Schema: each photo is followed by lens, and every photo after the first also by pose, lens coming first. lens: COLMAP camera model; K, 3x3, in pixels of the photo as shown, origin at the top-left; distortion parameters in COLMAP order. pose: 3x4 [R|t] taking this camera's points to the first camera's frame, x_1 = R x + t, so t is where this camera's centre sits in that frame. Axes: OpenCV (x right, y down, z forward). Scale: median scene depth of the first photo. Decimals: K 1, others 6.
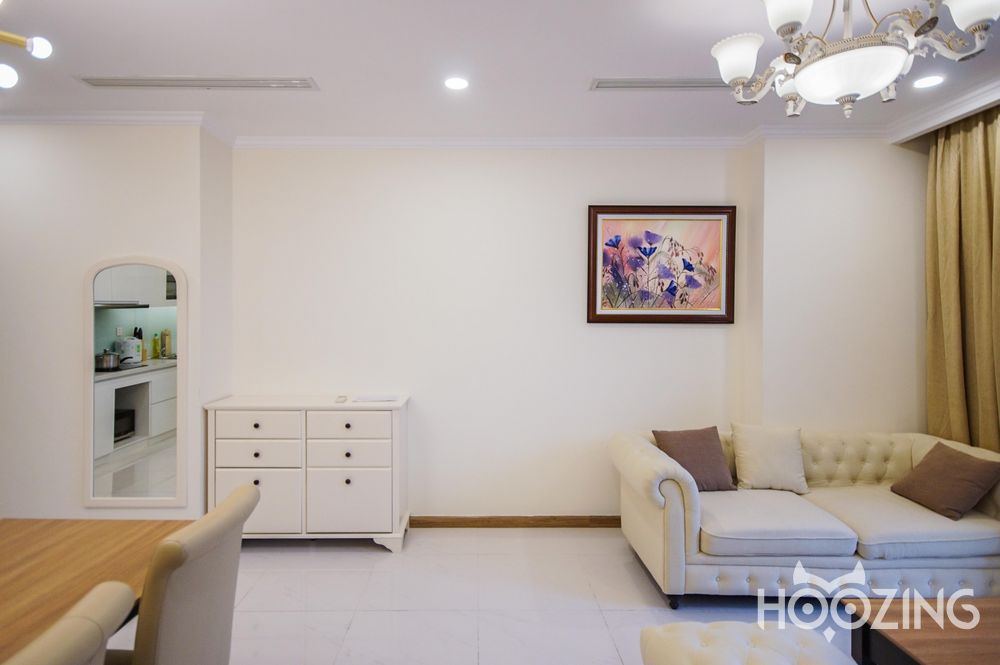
lens RADIAL K [[519.9, 0, 498.1], [0, 519.9, 317.5], [0, 0, 1]] dist [0.004063, 0.000573]
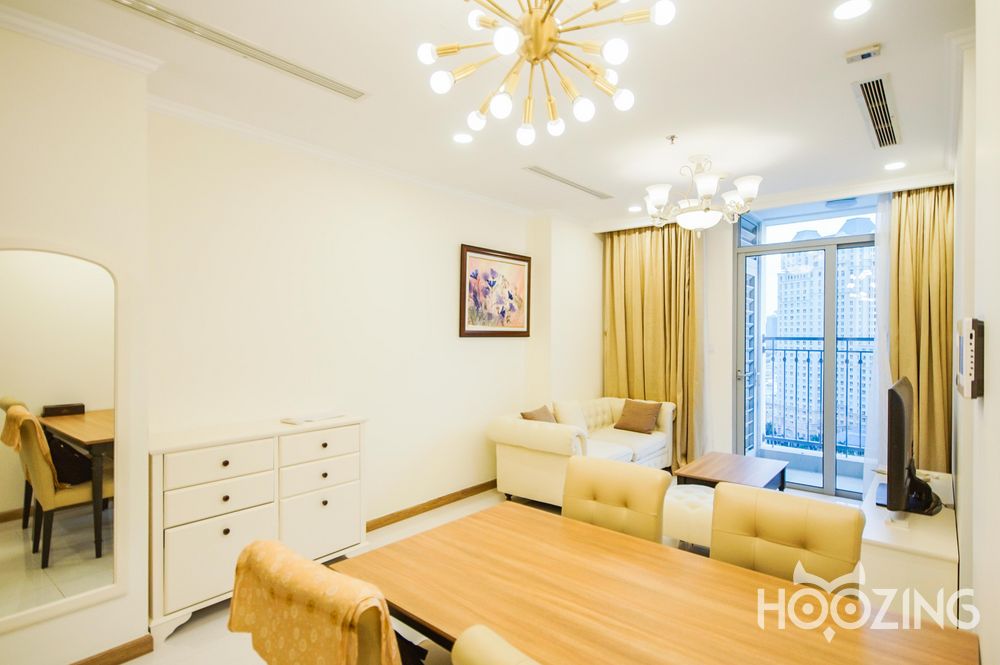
lens RADIAL K [[516.0, 0, 500.2], [0, 516.0, 337.0], [0, 0, 1]] dist [0.004101, 0.000684]
pose [[0.643501, -0.006834, 0.765415, -0.722863], [0.003843, 0.999976, 0.005697, 0.003406], [-0.765436, -0.000724, 0.643512, 0.121948]]
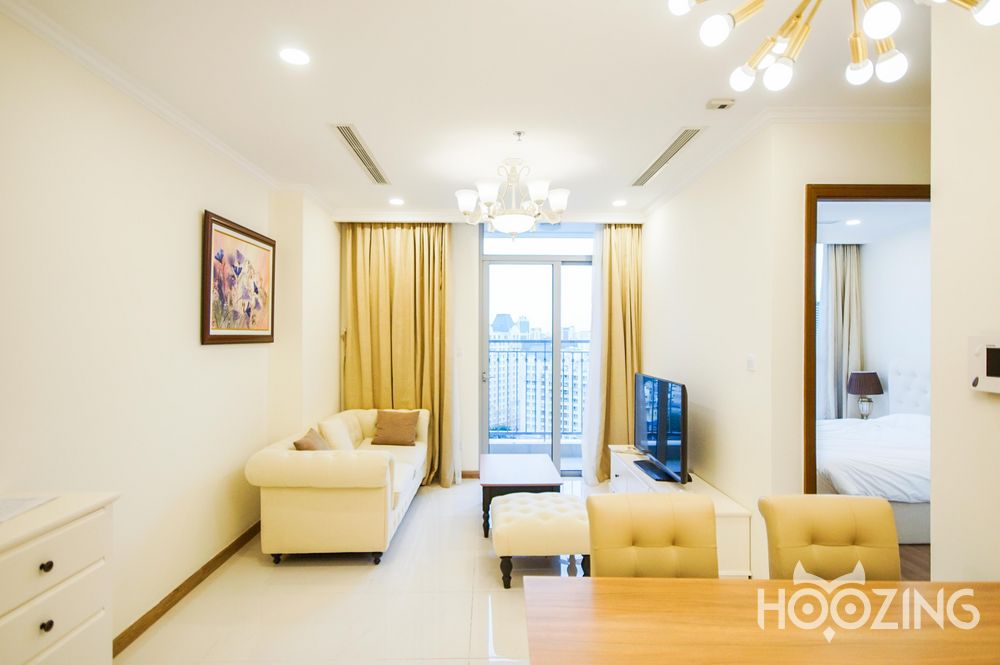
lens RADIAL K [[512.8, 0, 493.3], [0, 512.8, 333.0], [0, 0, 1]] dist [0.000998, 0.000407]
pose [[-0.009927, 0.000672, 0.999950, -0.689194], [0.003544, 0.999994, -0.000637, -0.006865], [-0.999944, 0.003537, -0.009930, 0.525095]]
